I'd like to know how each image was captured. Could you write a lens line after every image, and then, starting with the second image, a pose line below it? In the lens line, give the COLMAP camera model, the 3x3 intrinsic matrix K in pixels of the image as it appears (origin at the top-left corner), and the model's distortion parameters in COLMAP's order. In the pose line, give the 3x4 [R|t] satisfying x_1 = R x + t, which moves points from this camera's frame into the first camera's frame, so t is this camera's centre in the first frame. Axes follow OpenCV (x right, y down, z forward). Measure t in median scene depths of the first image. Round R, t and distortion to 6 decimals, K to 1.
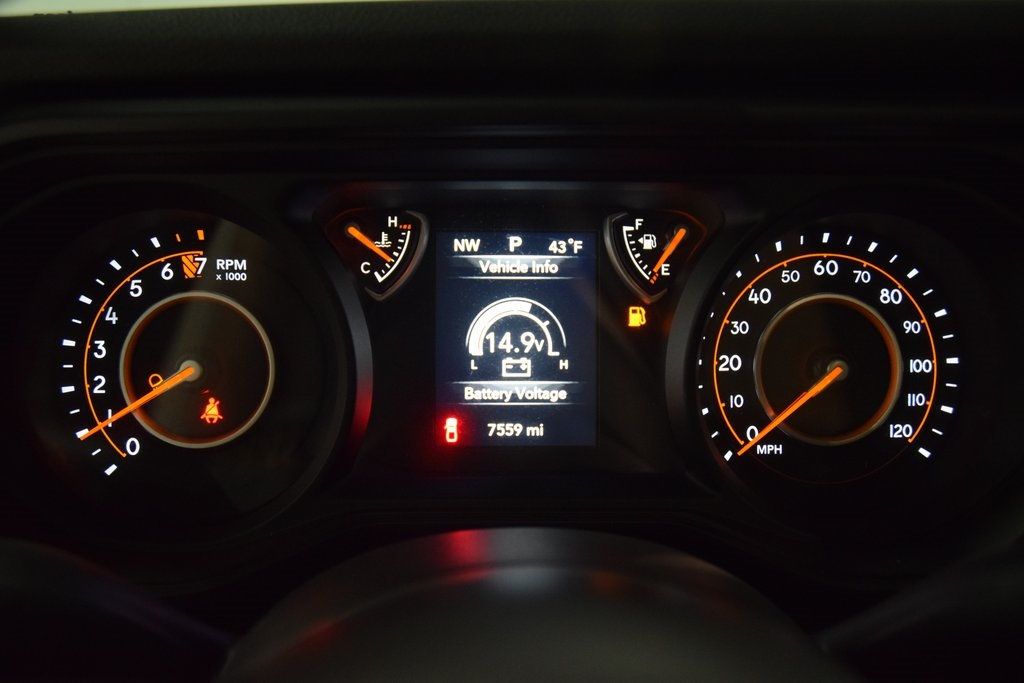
lens RADIAL K [[1114.1, 0, 512.3], [0, 1114.1, 339.3], [0, 0, 1]] dist [-0.117568, 0.000000]
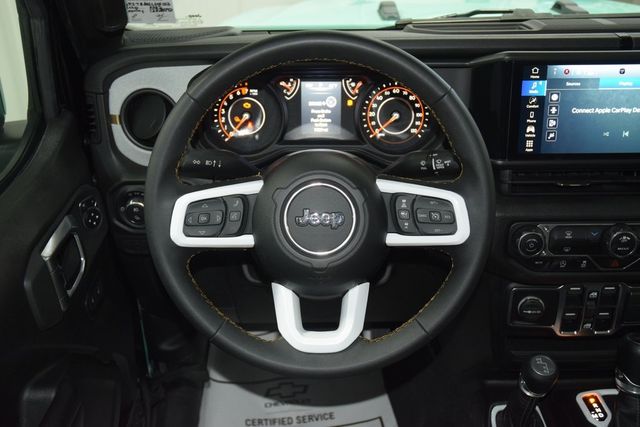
lens RADIAL K [[696.3, 0, 318.7], [0, 696.3, 213.3], [0, 0, 1]] dist [-0.117568, 0.000000]
pose [[0.997304, 0.009606, -0.072755, 0.190125], [0.004572, 0.981338, 0.192235, -0.115361], [0.073244, -0.192049, 0.978648, -1.648866]]
